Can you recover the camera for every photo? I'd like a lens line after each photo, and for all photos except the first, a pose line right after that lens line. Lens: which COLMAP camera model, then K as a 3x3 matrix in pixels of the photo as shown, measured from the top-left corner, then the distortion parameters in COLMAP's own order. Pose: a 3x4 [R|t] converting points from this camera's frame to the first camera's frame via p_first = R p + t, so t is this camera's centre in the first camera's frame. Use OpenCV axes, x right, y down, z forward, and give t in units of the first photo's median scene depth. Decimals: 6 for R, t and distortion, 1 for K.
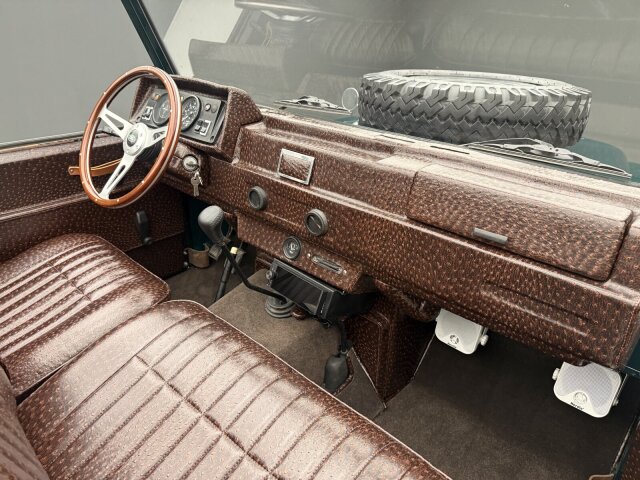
lens RADIAL K [[448.6, 0, 320.0], [0, 448.6, 240.0], [0, 0, 1]] dist [0.035761, 0.000935]
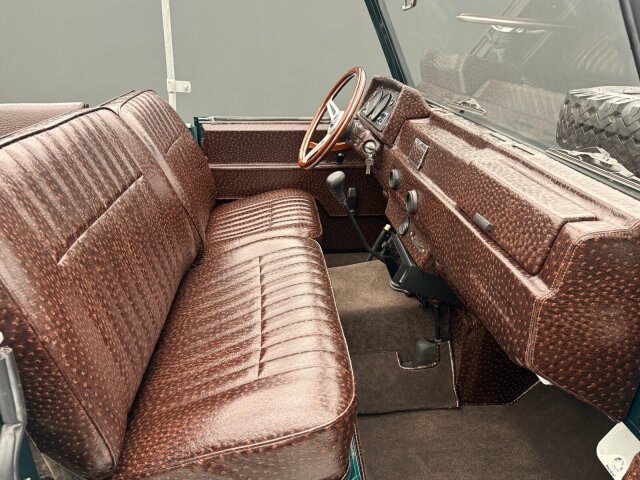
lens RADIAL K [[456.6, 0, 320.0], [0, 456.6, 240.0], [0, 0, 1]] dist [0.002414, 0.000796]
pose [[0.763743, 0.258343, -0.591571, 0.515062], [-0.284931, 0.957234, 0.050173, 0.061689], [0.579234, 0.130237, 0.804690, -0.059753]]
